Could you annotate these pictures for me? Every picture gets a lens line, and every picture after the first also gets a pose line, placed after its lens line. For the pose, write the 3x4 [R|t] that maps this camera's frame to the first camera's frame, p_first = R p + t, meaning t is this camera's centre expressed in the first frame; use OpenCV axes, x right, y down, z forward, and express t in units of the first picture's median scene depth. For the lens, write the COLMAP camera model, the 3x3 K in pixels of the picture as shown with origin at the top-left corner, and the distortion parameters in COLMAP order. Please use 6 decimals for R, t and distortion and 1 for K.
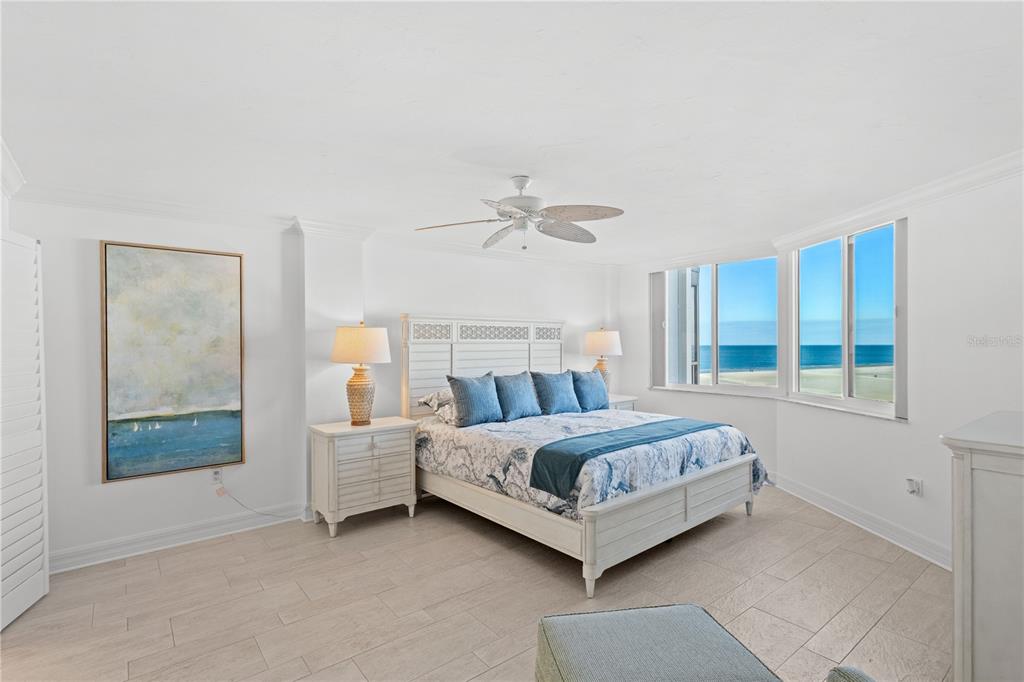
lens RADIAL K [[480.8, 0, 510.0], [0, 480.8, 344.4], [0, 0, 1]] dist [0.021536, -0.000057]
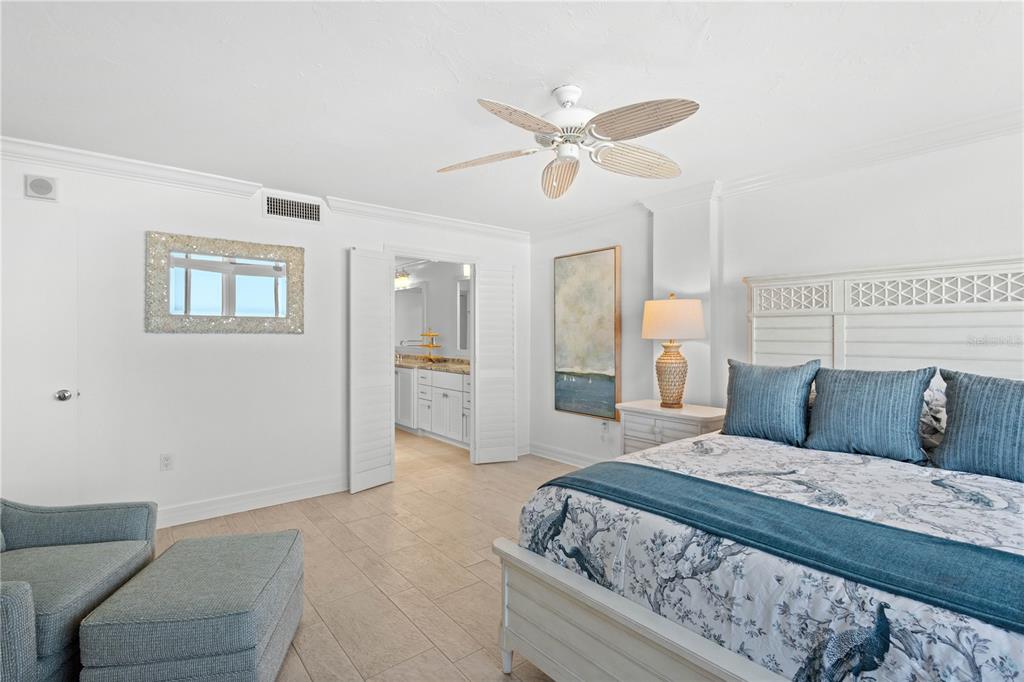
lens RADIAL K [[480.8, 0, 511.5], [0, 480.8, 335.9], [0, 0, 1]] dist [0.021536, -0.000057]
pose [[0.017894, 0.009579, -0.999794, 0.662897], [0.000979, 0.999953, 0.009599, 0.025228], [0.999839, -0.001151, 0.017884, 0.764899]]
